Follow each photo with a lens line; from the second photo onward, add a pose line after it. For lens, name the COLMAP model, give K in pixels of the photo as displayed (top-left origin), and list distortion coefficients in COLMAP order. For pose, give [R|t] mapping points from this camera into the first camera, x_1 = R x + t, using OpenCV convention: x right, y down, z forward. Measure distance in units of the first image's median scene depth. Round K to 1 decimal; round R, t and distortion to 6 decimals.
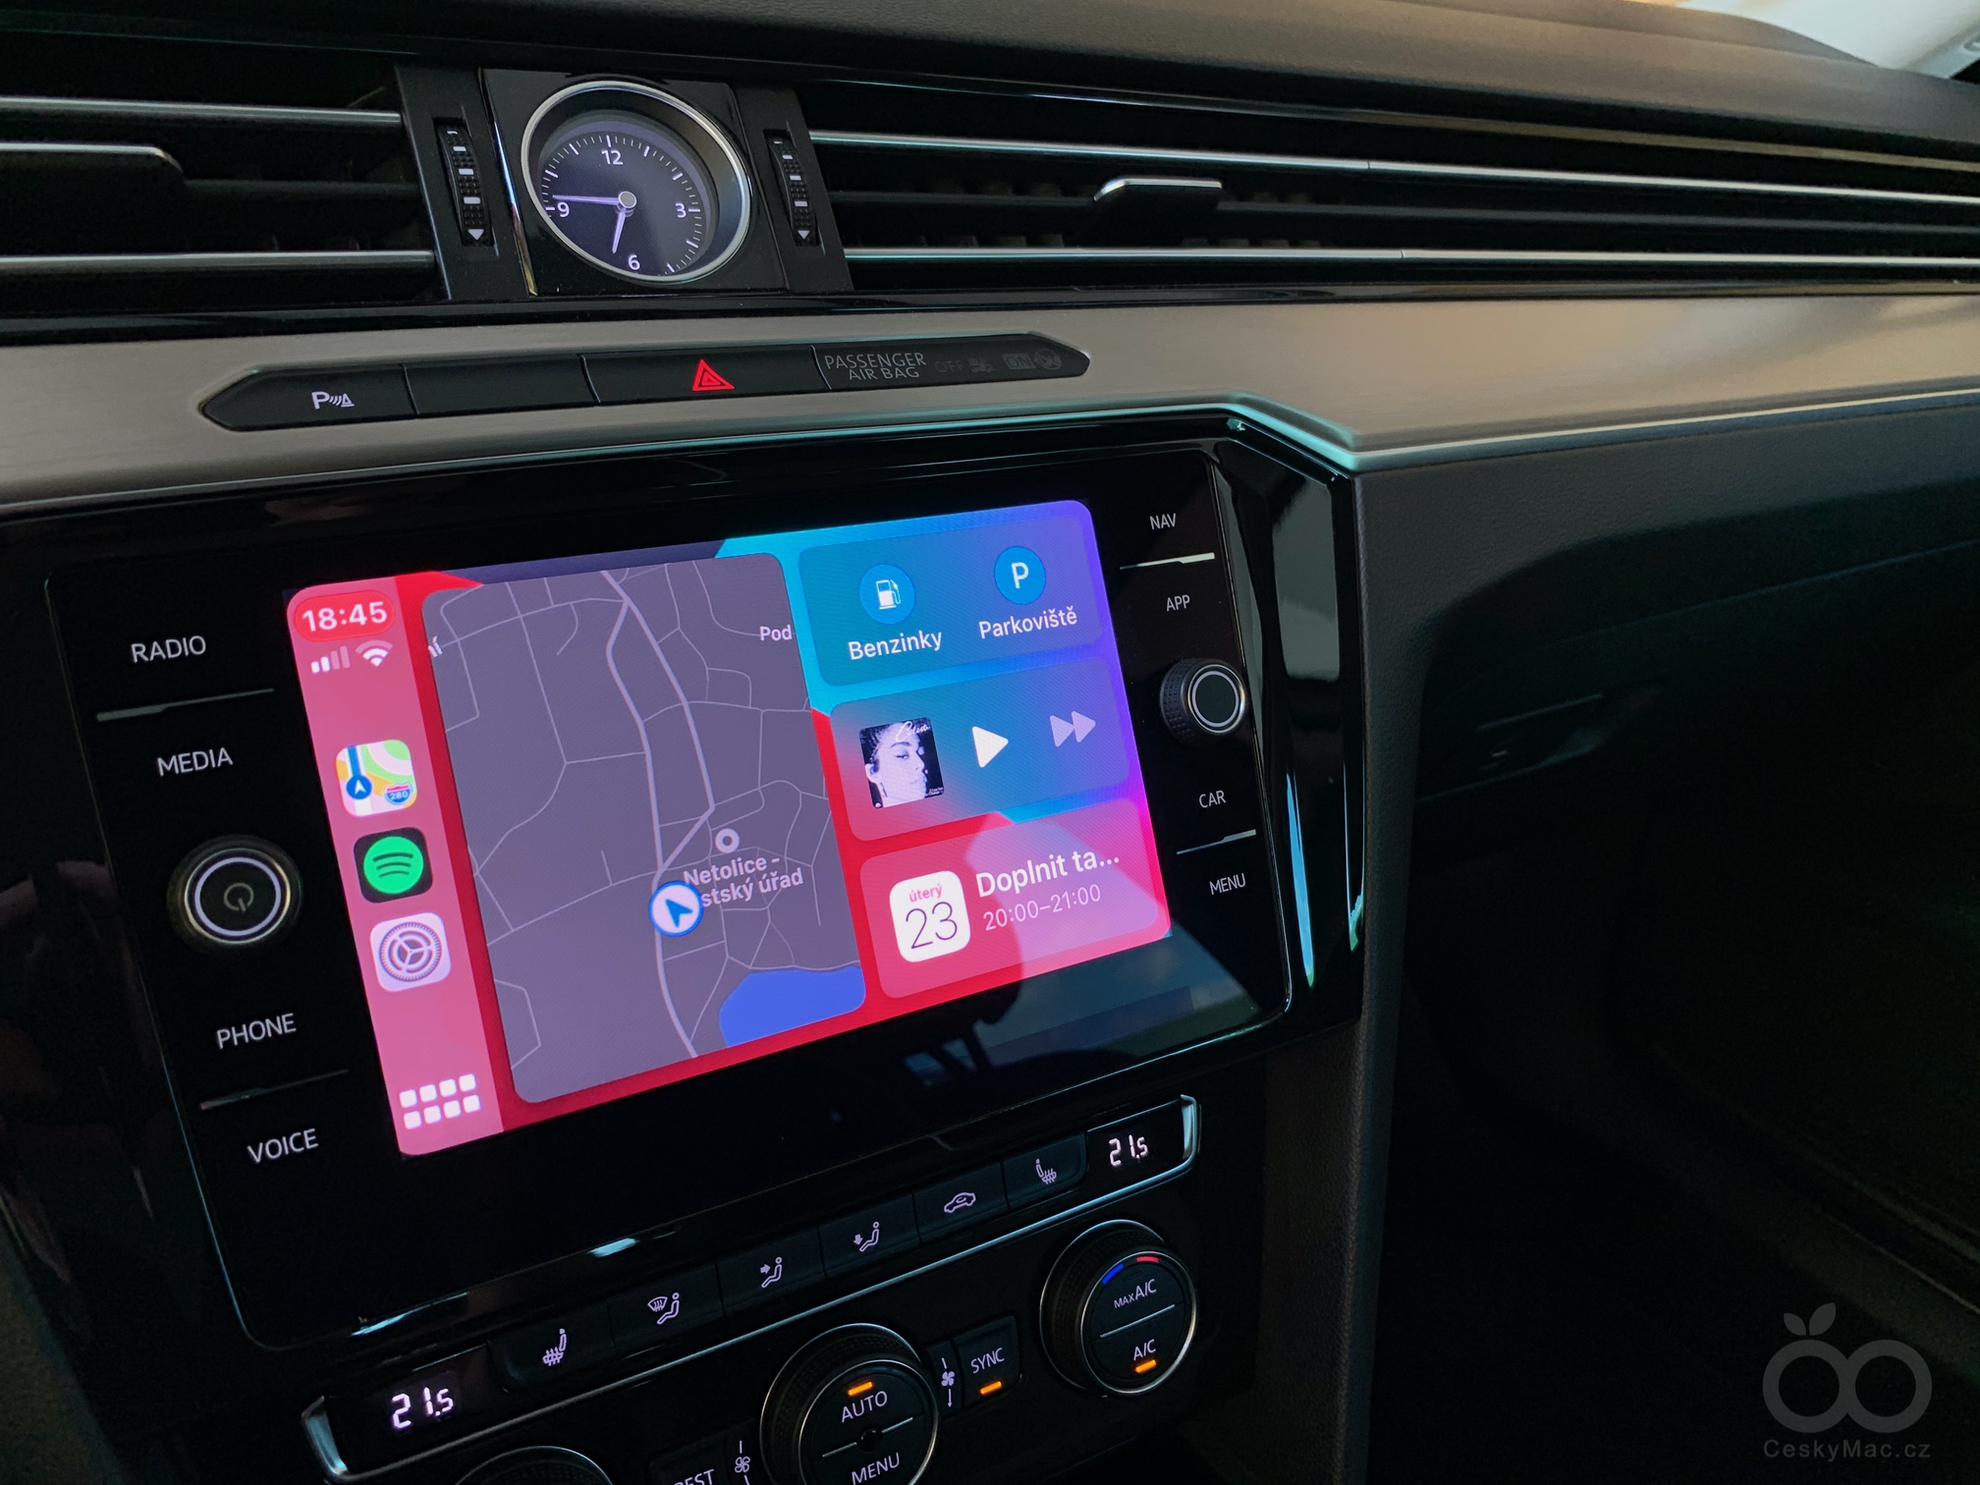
lens RADIAL K [[1547.7, 0, 1004.0], [0, 1547.7, 733.2], [0, 0, 1]] dist [-0.033217, -0.002130]
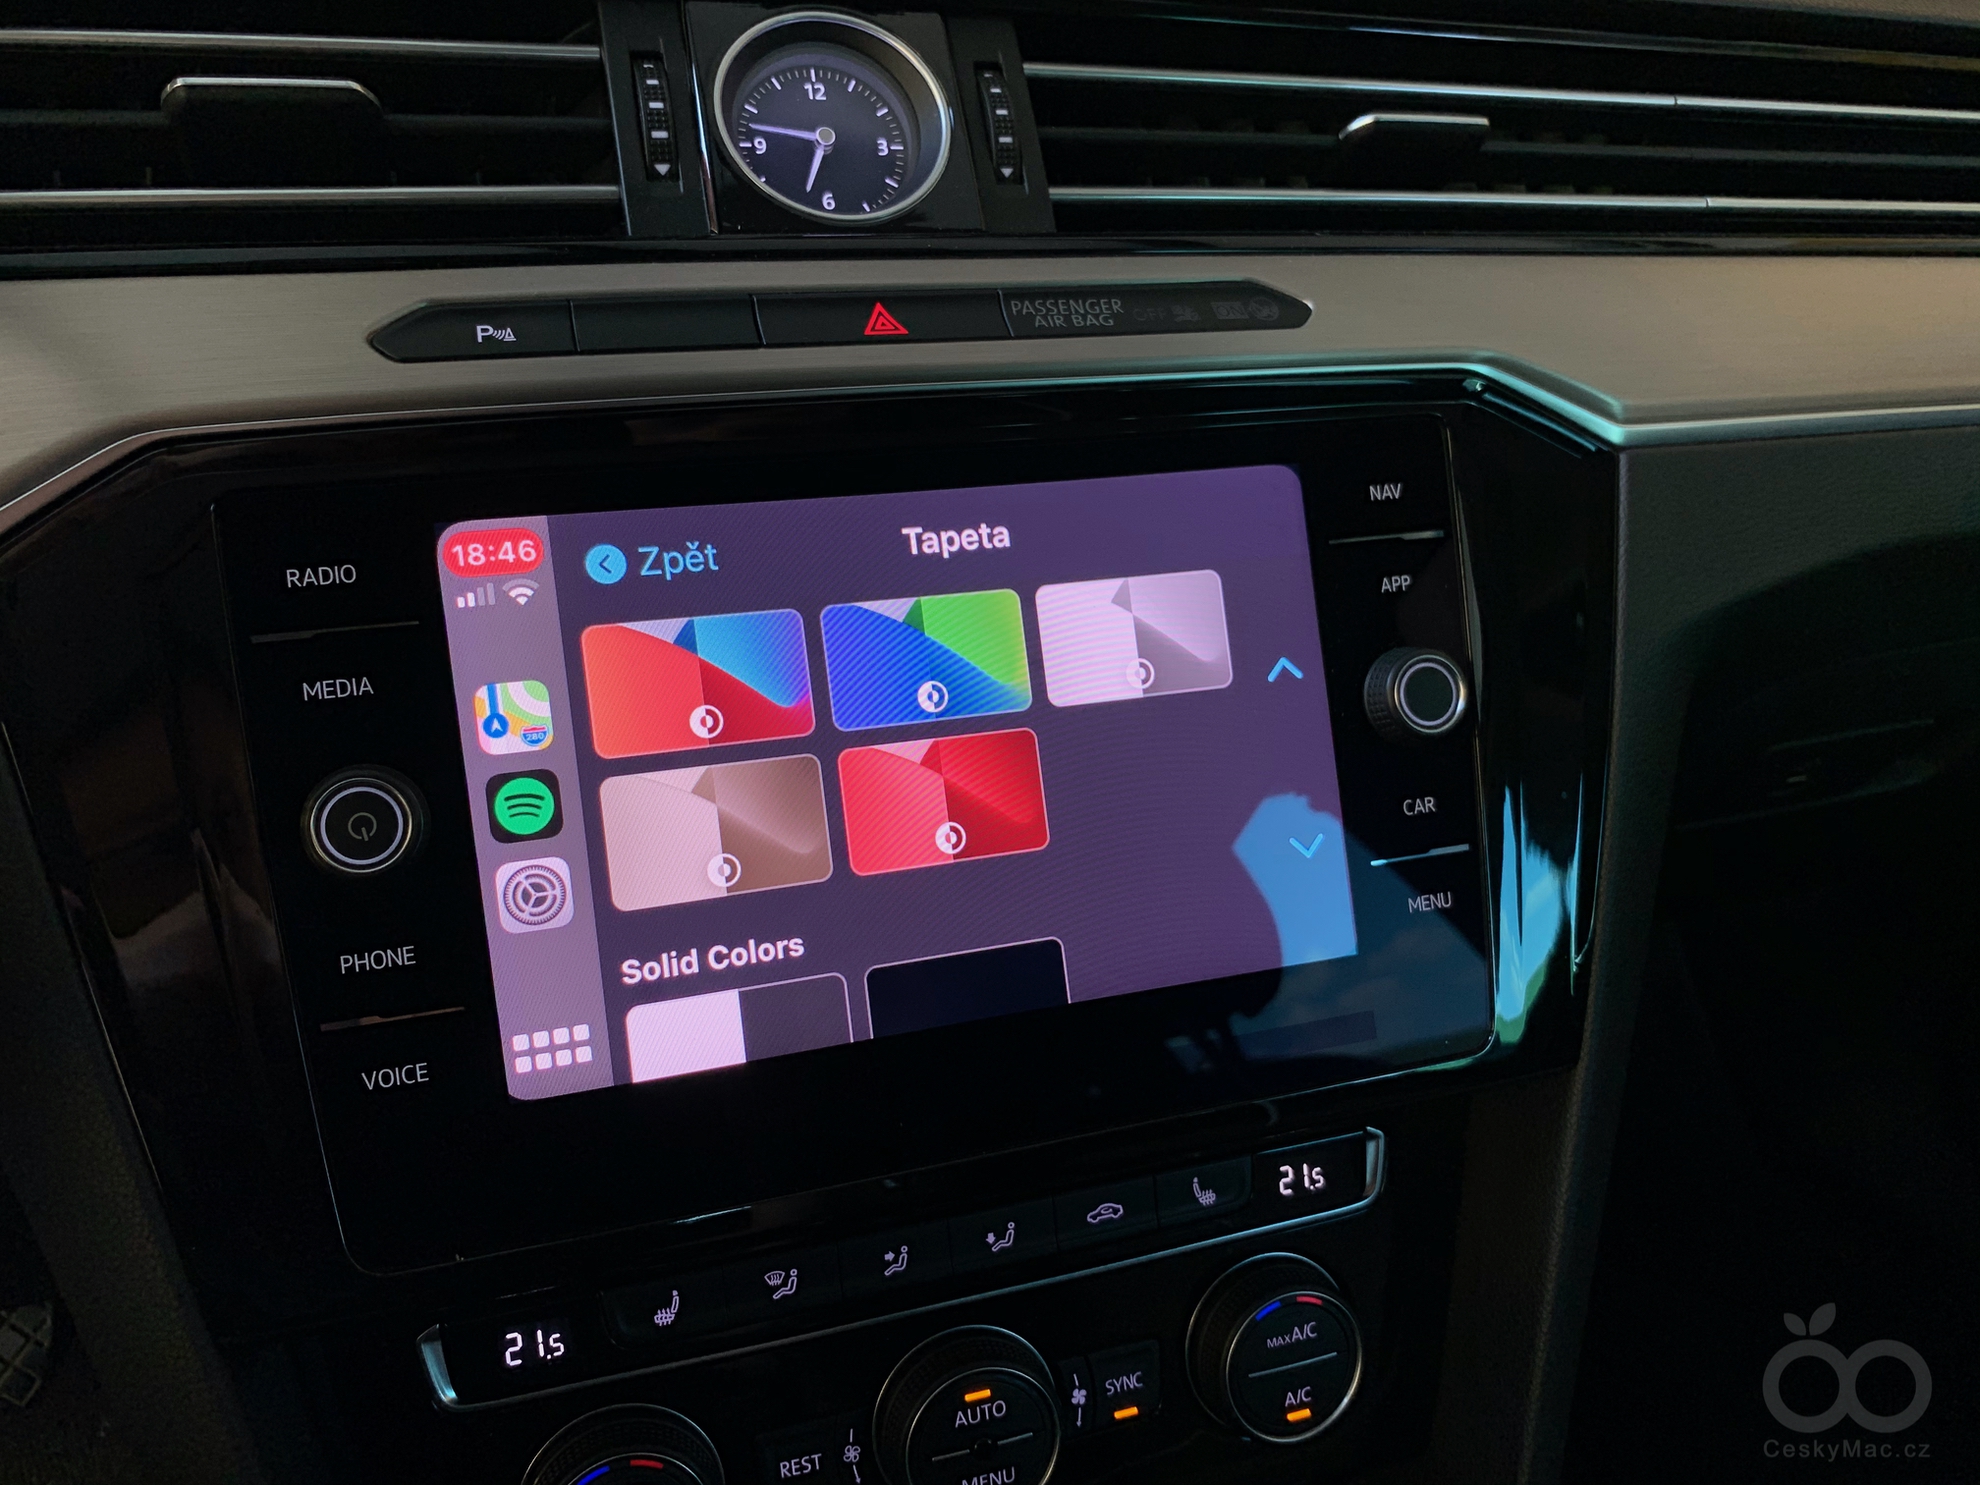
lens RADIAL K [[1547.7, 0, 986.5], [0, 1547.7, 739.8], [0, 0, 1]] dist [-0.033217, -0.002130]
pose [[0.975199, 0.070165, -0.209913, 0.084222], [-0.066103, 0.997466, 0.026314, -0.002438], [0.211228, -0.011786, 0.977366, 0.079531]]
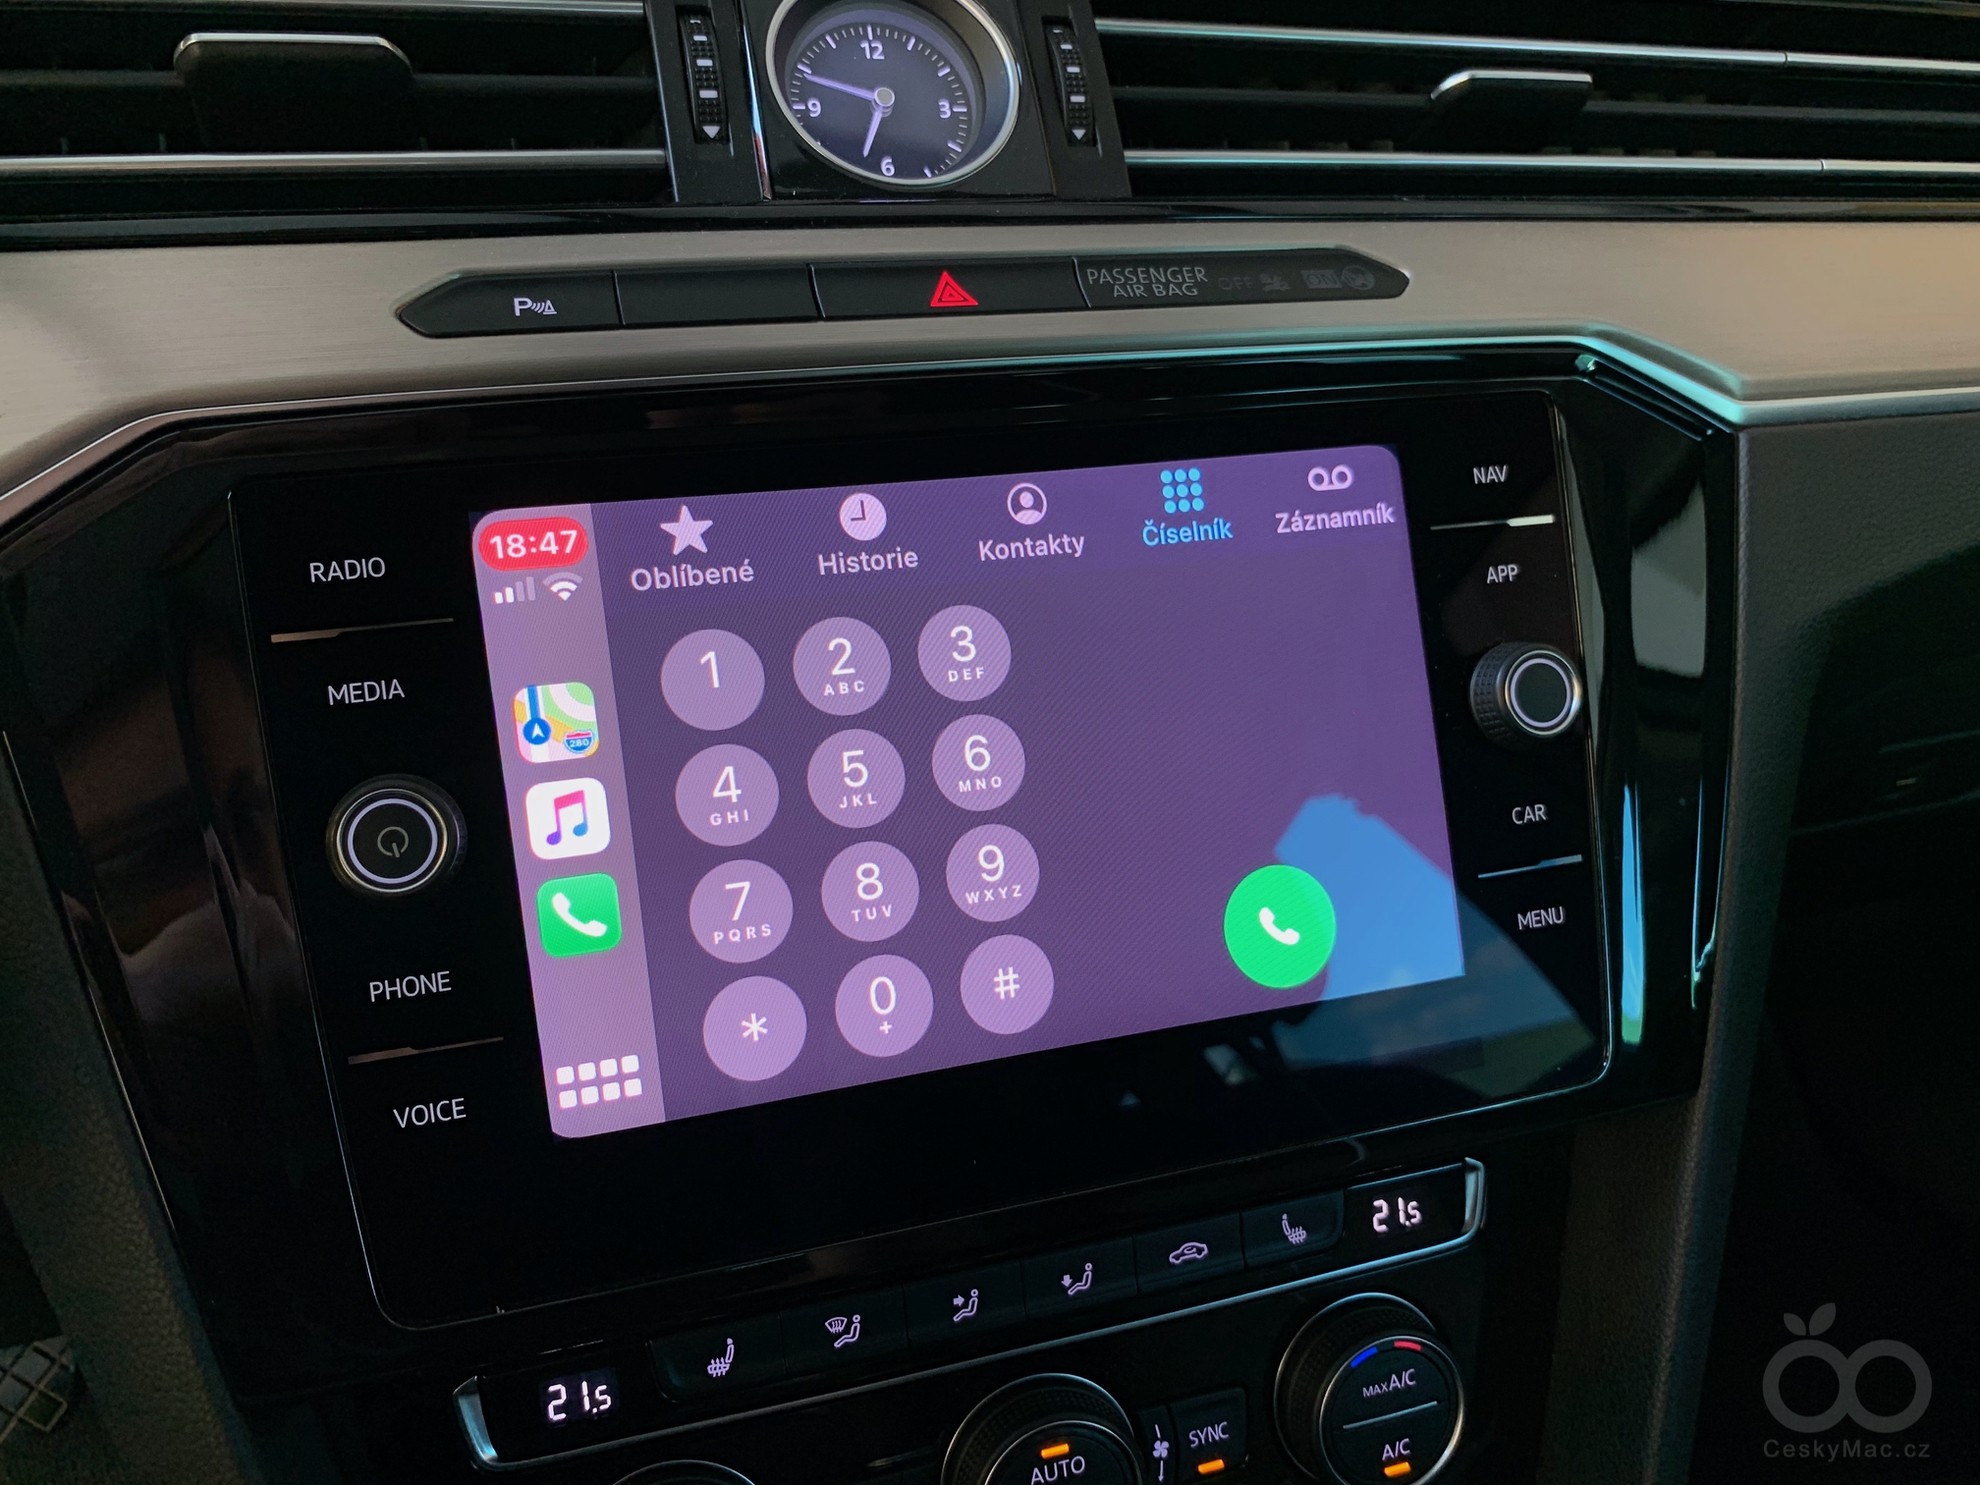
lens RADIAL K [[1547.7, 0, 983.8], [0, 1547.7, 741.7], [0, 0, 1]] dist [-0.033217, -0.002130]
pose [[0.971518, 0.065994, -0.227589, 0.041207], [-0.061510, 0.997748, 0.026747, 0.000303], [0.228842, -0.011986, 0.973390, 0.141839]]
